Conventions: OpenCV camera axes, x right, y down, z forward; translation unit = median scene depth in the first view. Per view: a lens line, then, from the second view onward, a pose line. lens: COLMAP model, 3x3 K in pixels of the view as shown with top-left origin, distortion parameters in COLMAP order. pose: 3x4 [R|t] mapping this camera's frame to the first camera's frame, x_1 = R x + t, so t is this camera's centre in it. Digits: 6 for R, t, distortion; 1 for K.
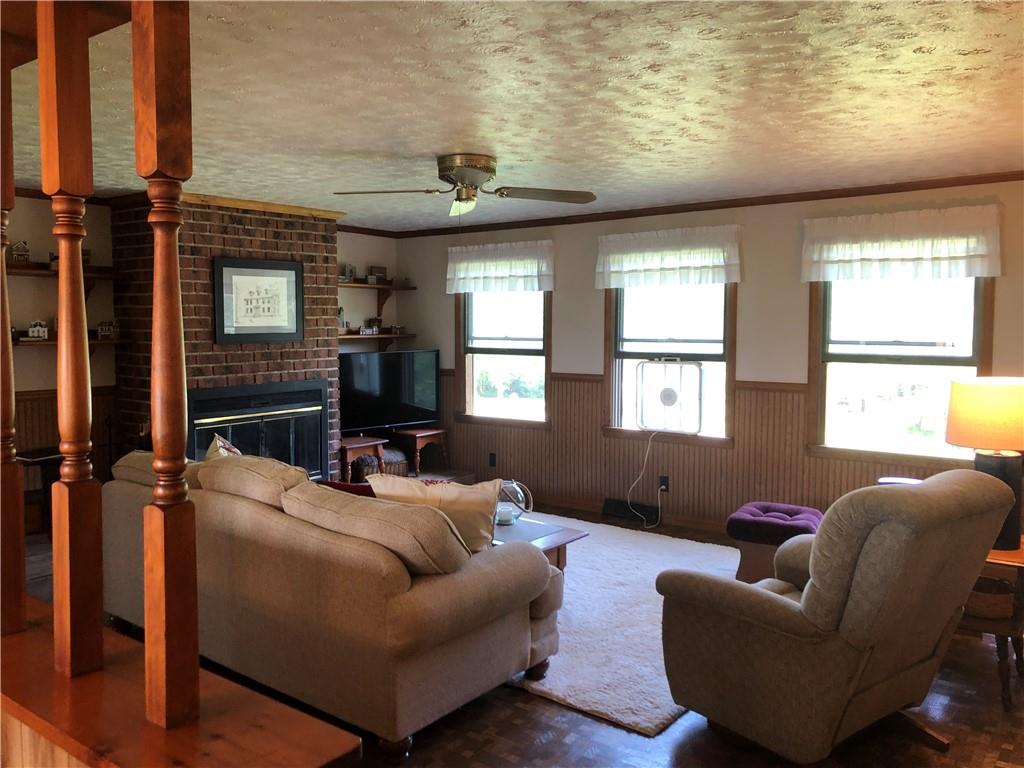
lens RADIAL K [[836.3, 0, 511.0], [0, 836.3, 380.8], [0, 0, 1]] dist [0.037272, -0.010897]
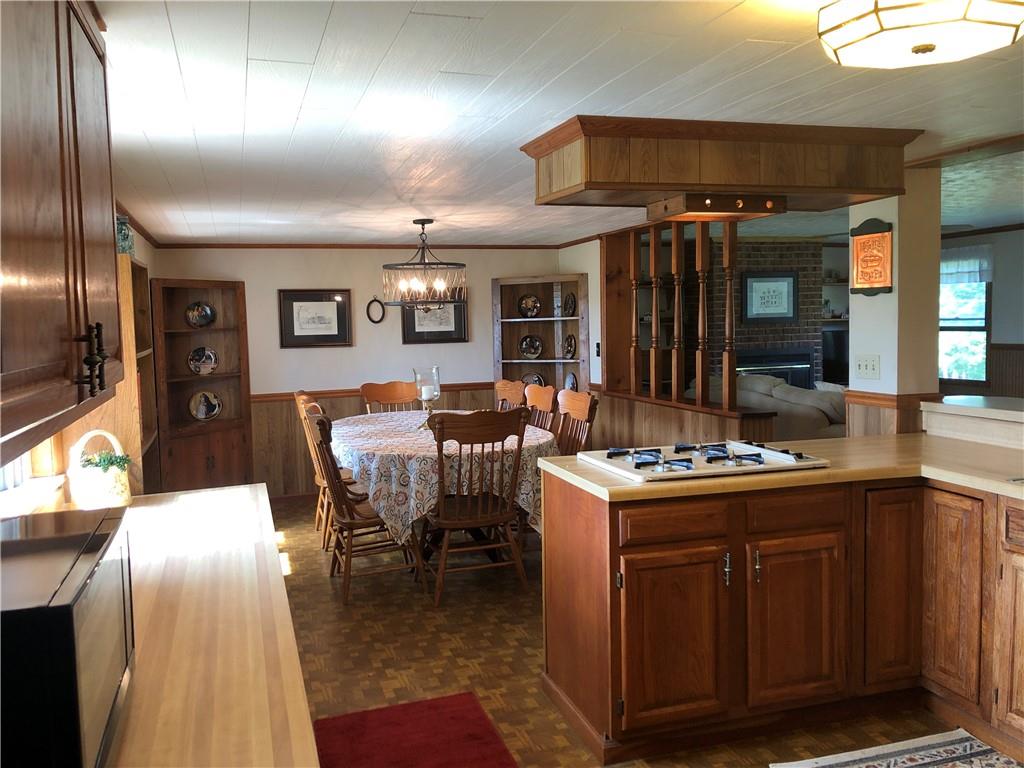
lens RADIAL K [[836.3, 0, 513.3], [0, 836.3, 353.6], [0, 0, 1]] dist [0.037272, -0.010897]
pose [[0.822358, 0.005117, -0.568947, 0.206005], [-0.021089, 0.999547, -0.021492, 0.055691], [0.568579, 0.029673, 0.822093, -0.581202]]
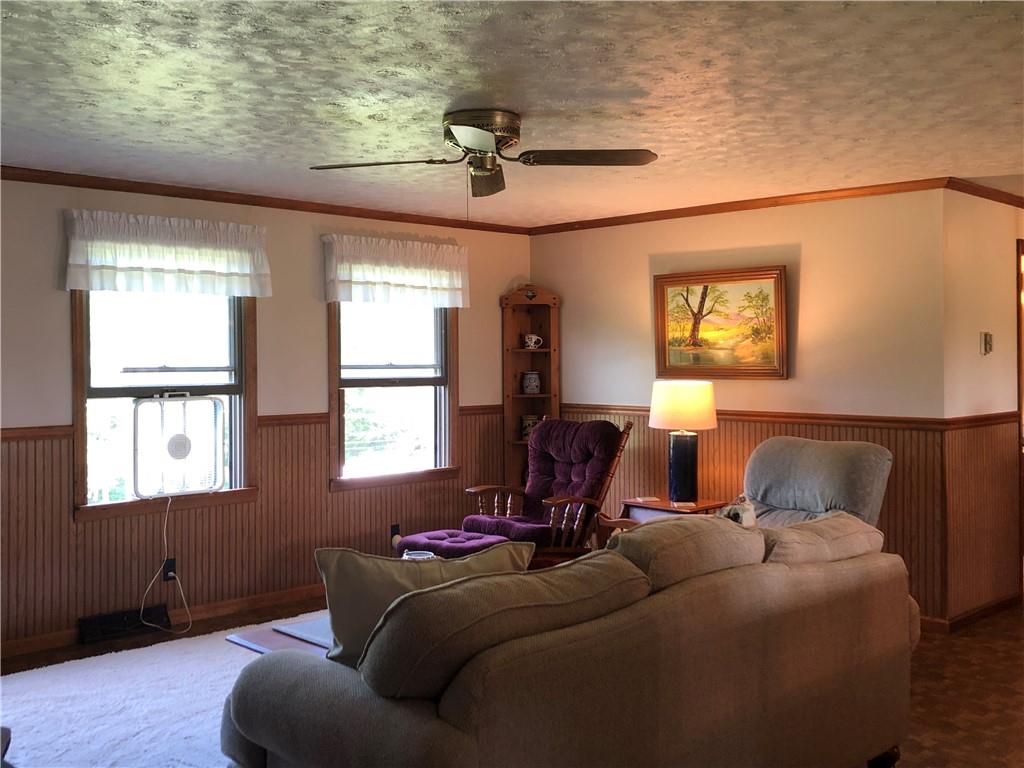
lens RADIAL K [[1149.3, 0, 514.1], [0, 1149.3, 379.2], [0, 0, 1]] dist [0.083976, 0.000000]
pose [[0.092057, -0.026016, 0.995414, -0.862484], [0.064197, 0.997734, 0.020139, -0.044515], [-0.993682, 0.062049, 0.093518, 0.674067]]
